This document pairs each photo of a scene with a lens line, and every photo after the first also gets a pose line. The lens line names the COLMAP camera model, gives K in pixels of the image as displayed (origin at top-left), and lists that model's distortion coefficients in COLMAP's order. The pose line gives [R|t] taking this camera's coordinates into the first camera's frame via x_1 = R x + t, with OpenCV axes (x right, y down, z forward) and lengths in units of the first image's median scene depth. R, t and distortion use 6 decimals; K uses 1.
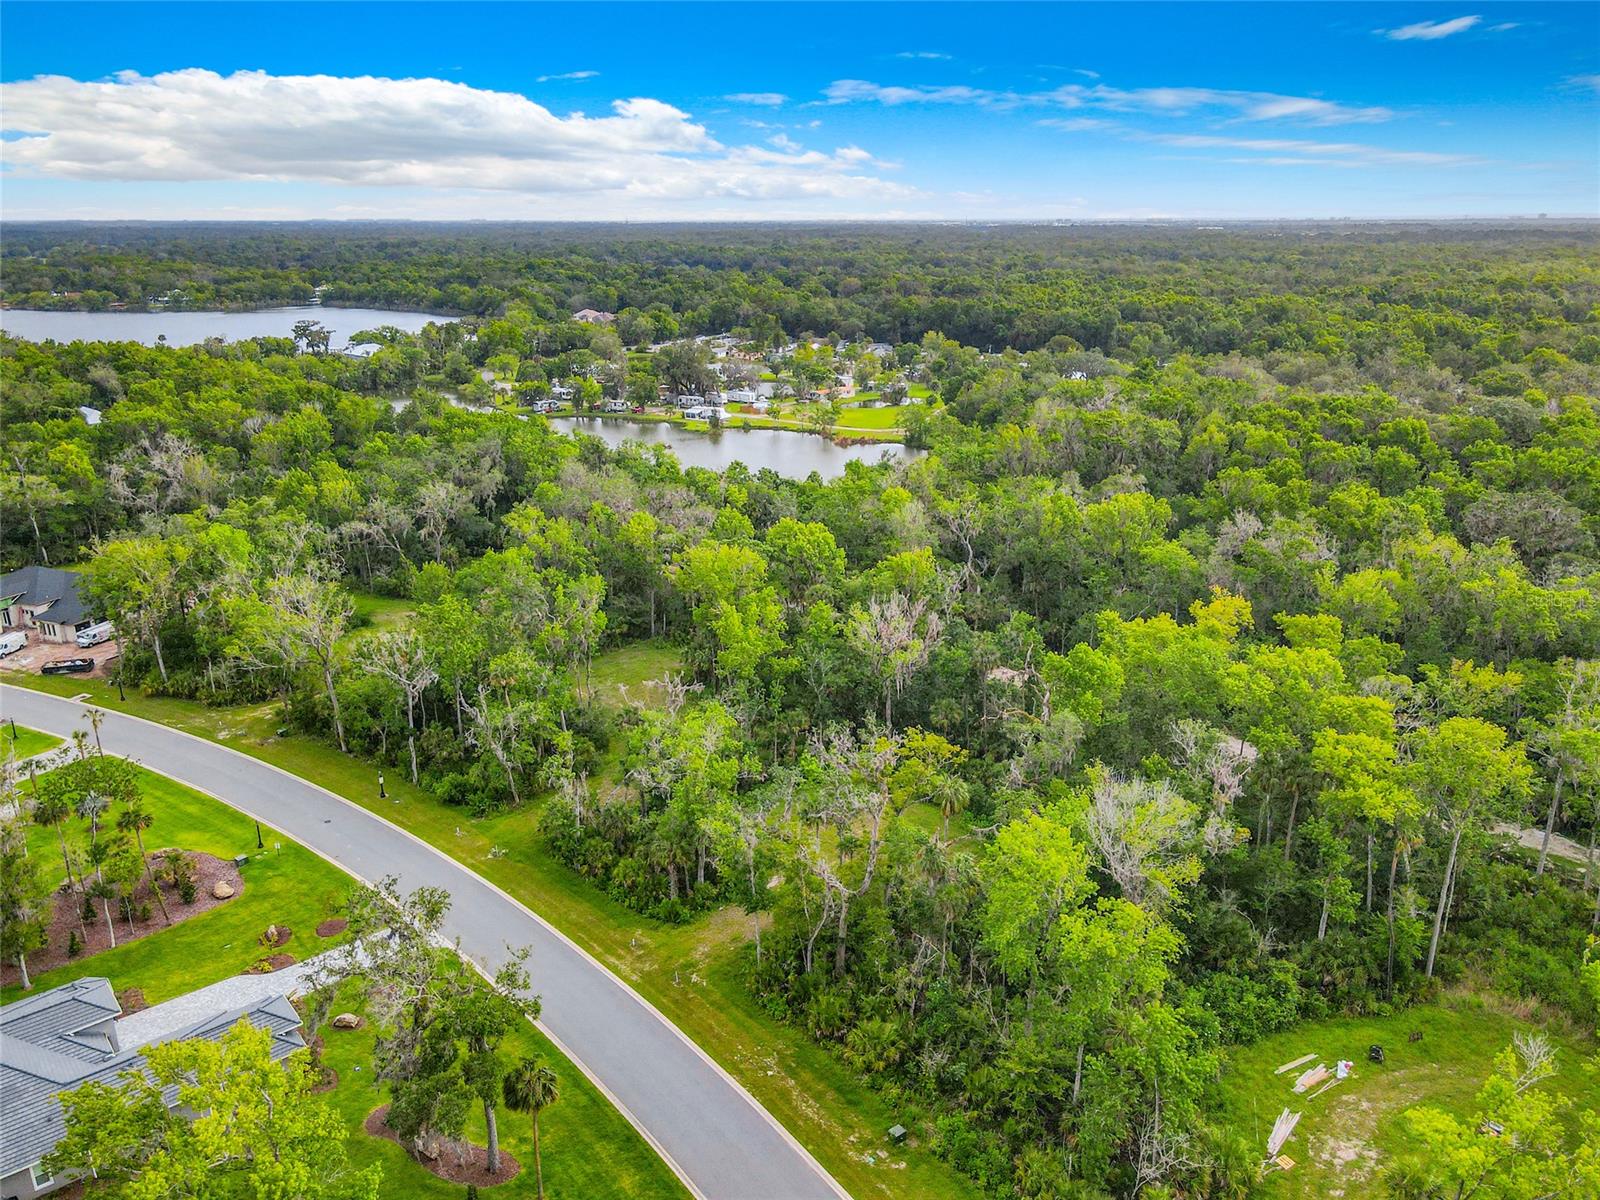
lens RADIAL K [[1176.3, 0, 800.0], [0, 1176.3, 600.0], [0, 0, 1]] dist [0.021352, 0.000926]
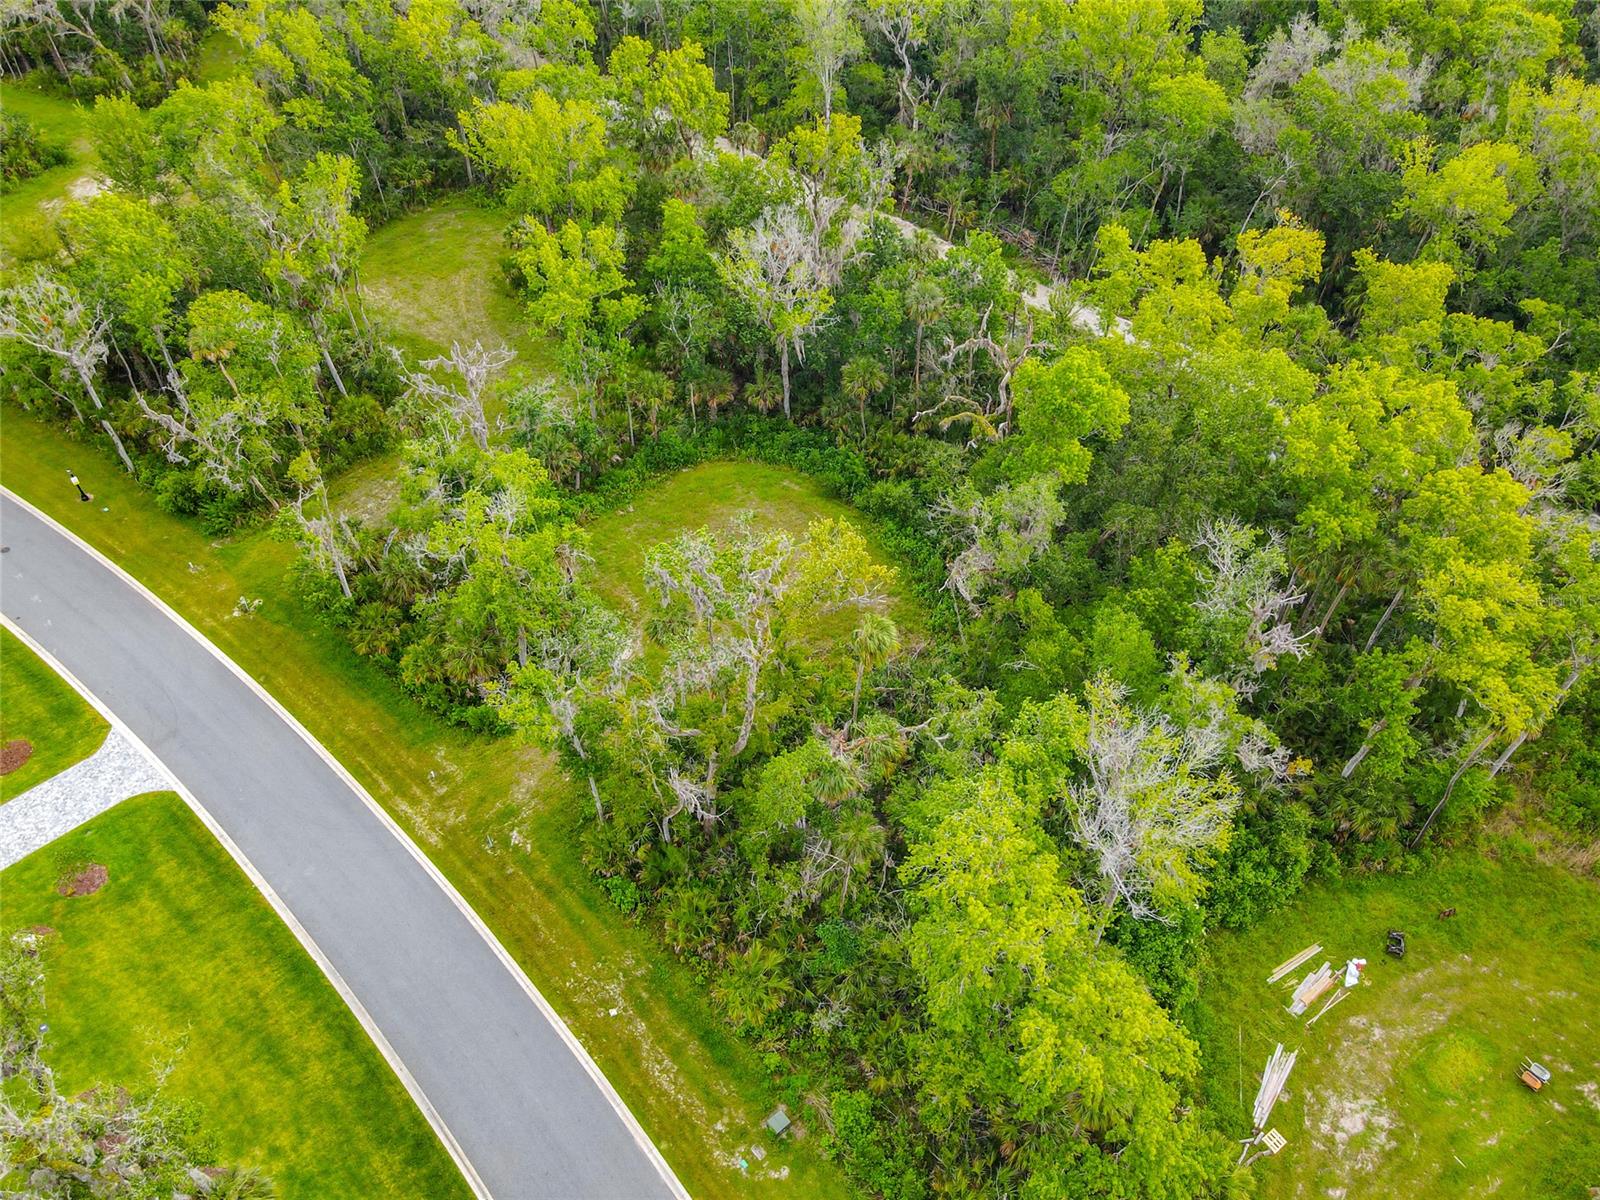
lens RADIAL K [[1171.7, 0, 807.8], [0, 1171.7, 591.4], [0, 0, 1]] dist [0.010947, 0.009379]
pose [[0.997476, -0.032043, 0.063362, 0.058480], [-0.001777, 0.880832, 0.473427, -0.185566], [-0.070981, -0.472344, 0.878551, 0.454513]]
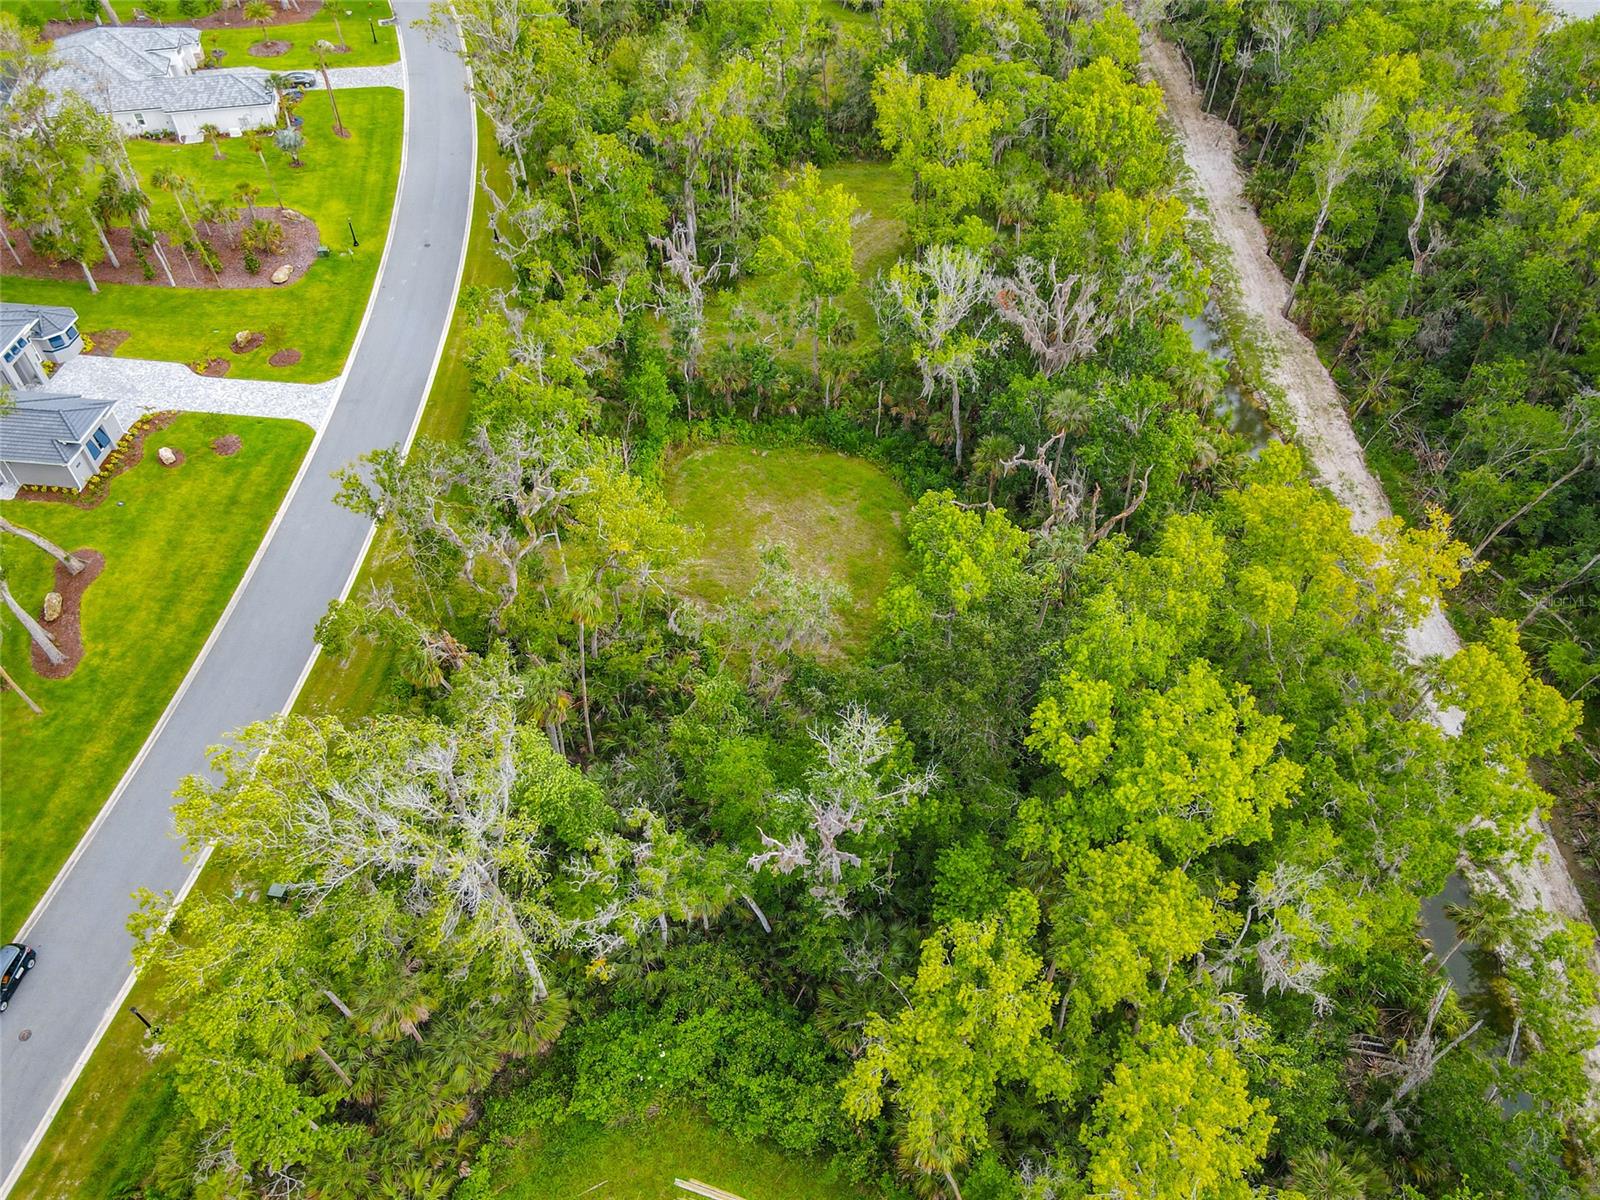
lens RADIAL K [[1174.1, 0, 836.5], [0, 1174.1, 576.5], [0, 0, 1]] dist [0.010532, -0.001520]
pose [[0.718728, 0.526394, -0.454245, 0.590383], [-0.252119, 0.806162, 0.535293, -0.272155], [0.647970, -0.270206, 0.712126, 0.648148]]
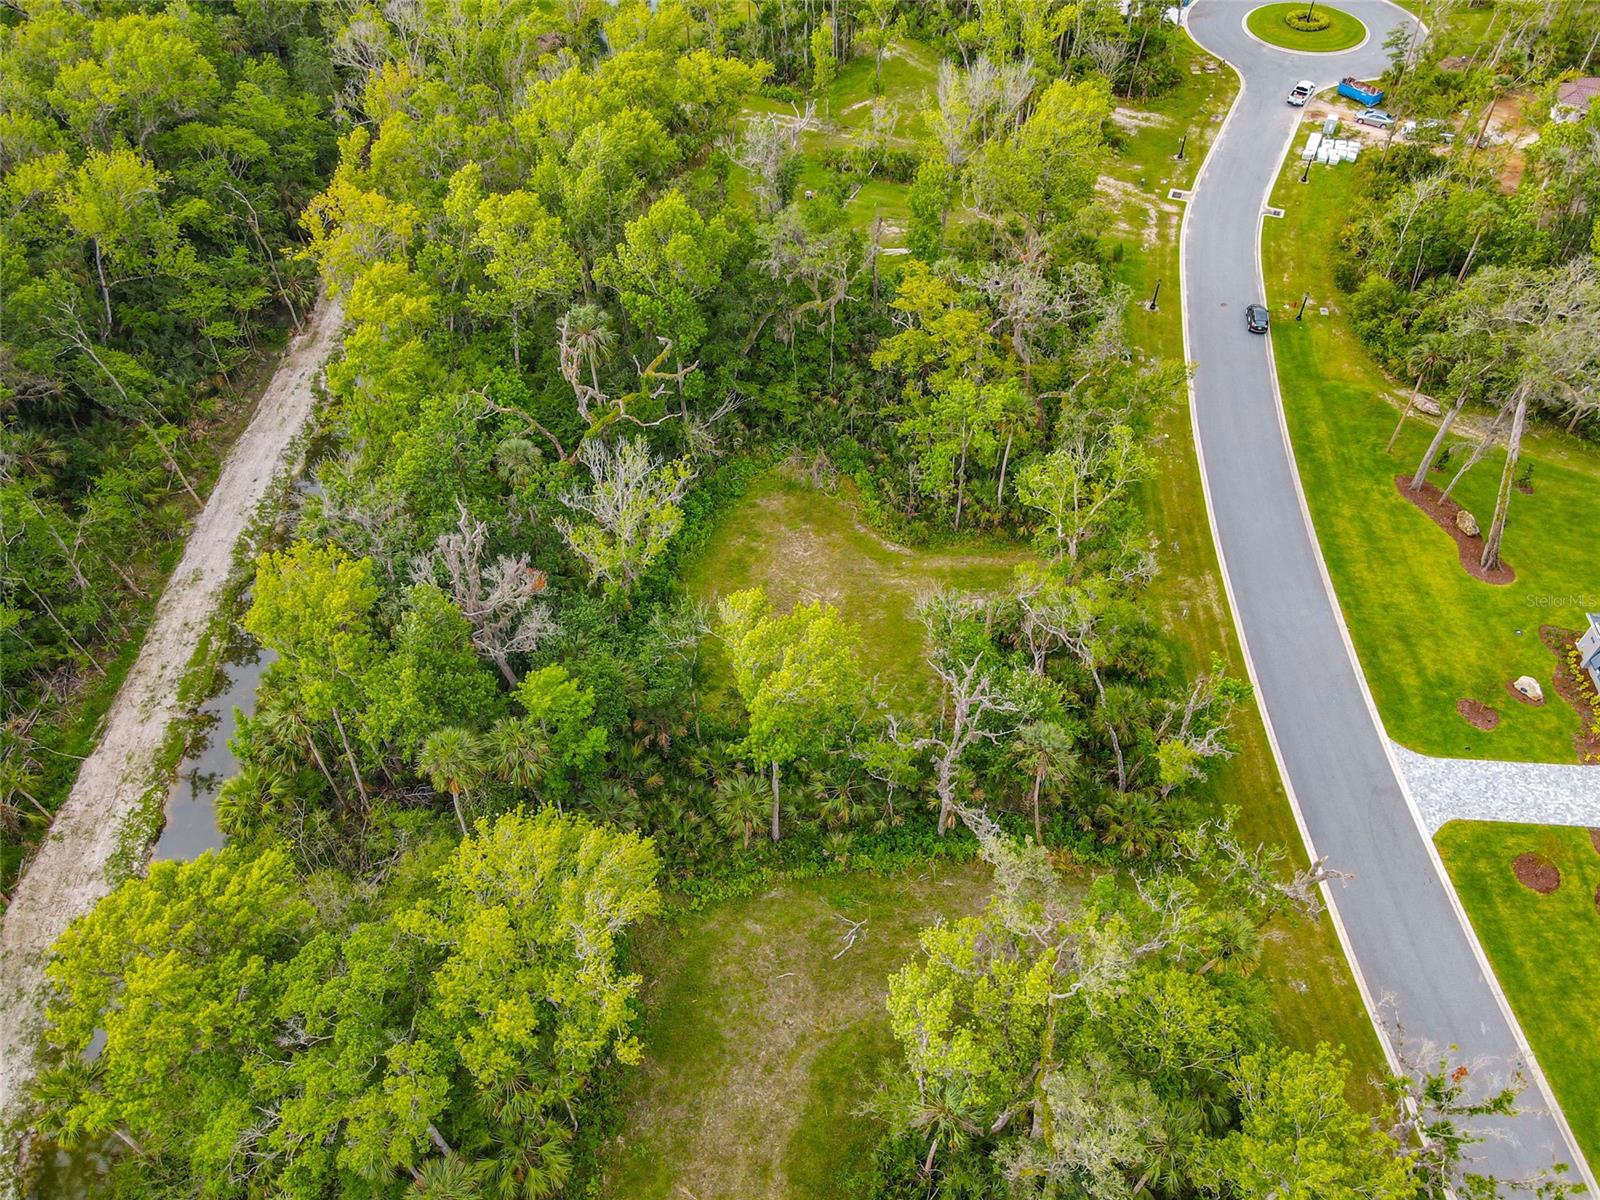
lens RADIAL K [[1159.9, 0, 803.7], [0, 1159.9, 607.6], [0, 0, 1]] dist [0.046043, -0.043131]
pose [[-0.711619, -0.518236, 0.474372, -0.401763], [0.232871, 0.463043, 0.855197, -0.588964], [-0.662849, 0.719042, -0.208828, 1.580726]]
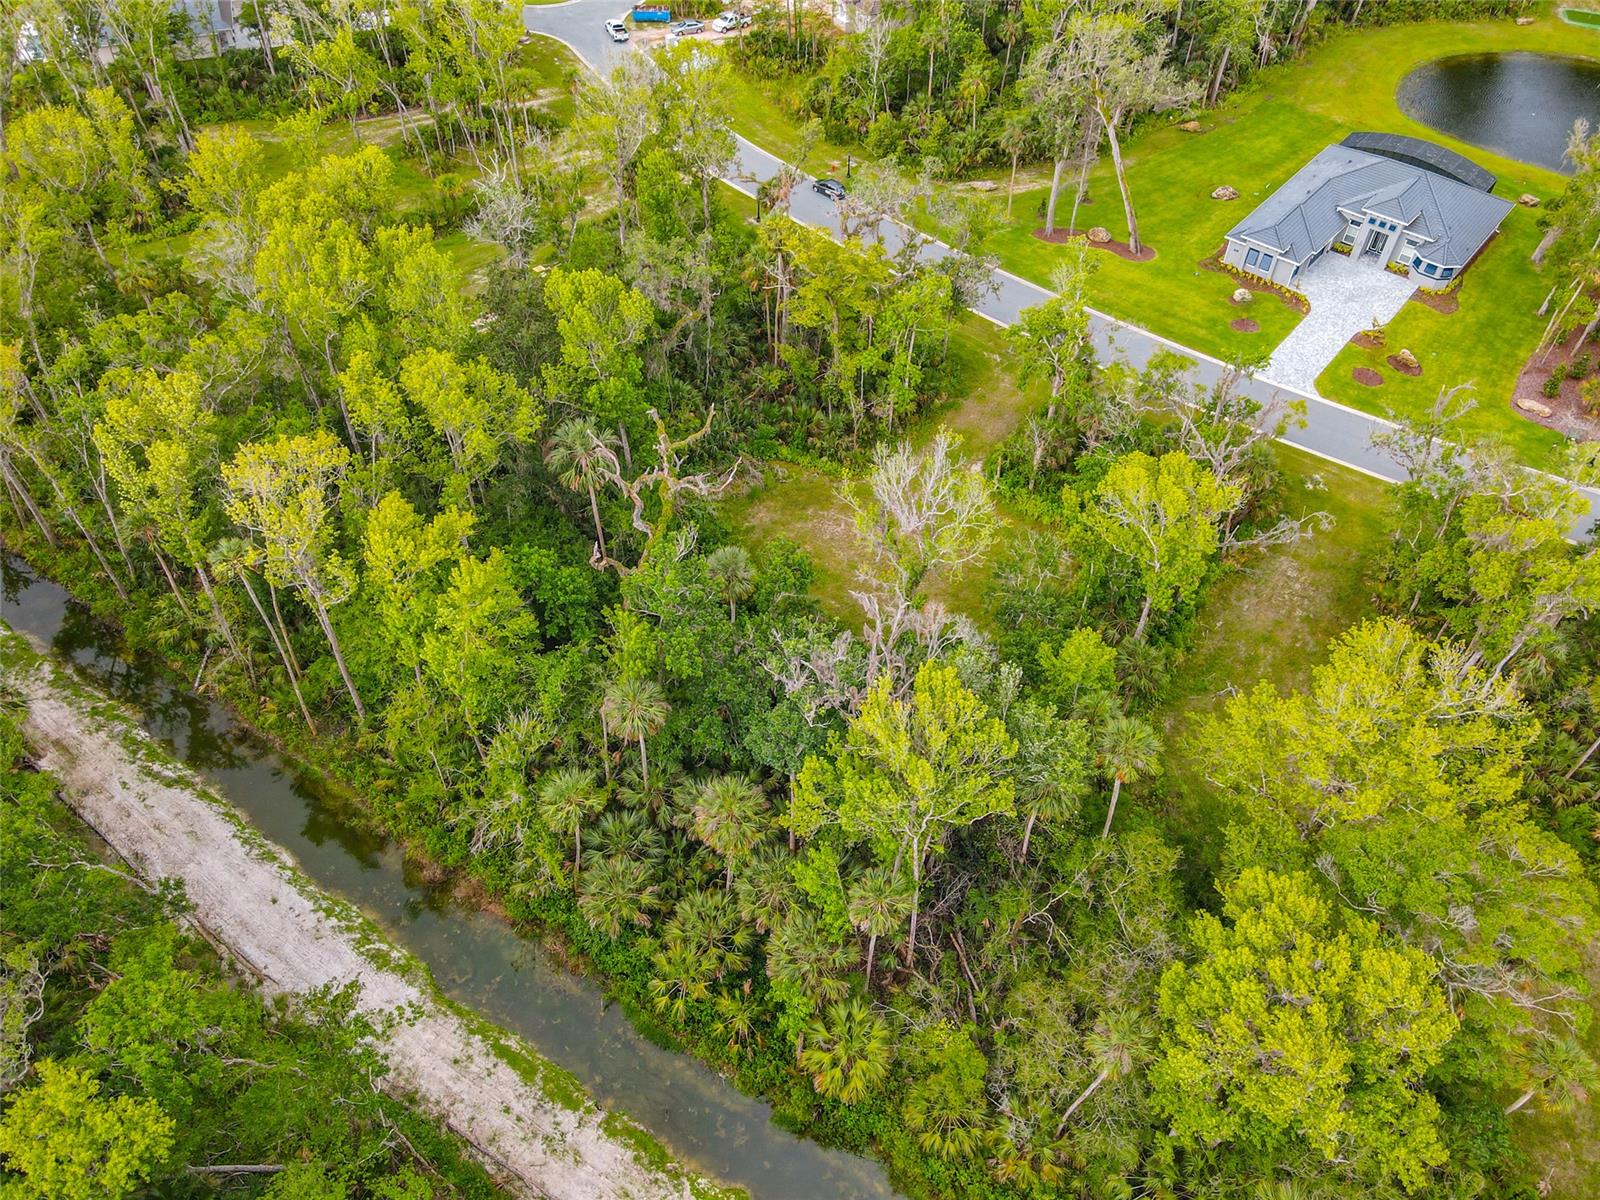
lens RADIAL K [[1176.3, 0, 800.0], [0, 1176.3, 600.0], [0, 0, 1]] dist [0.021352, 0.000926]
pose [[-0.984497, 0.119735, -0.128179, 0.293426], [-0.067674, 0.414899, 0.907347, -0.649780], [0.161822, 0.901955, -0.400363, 1.802986]]
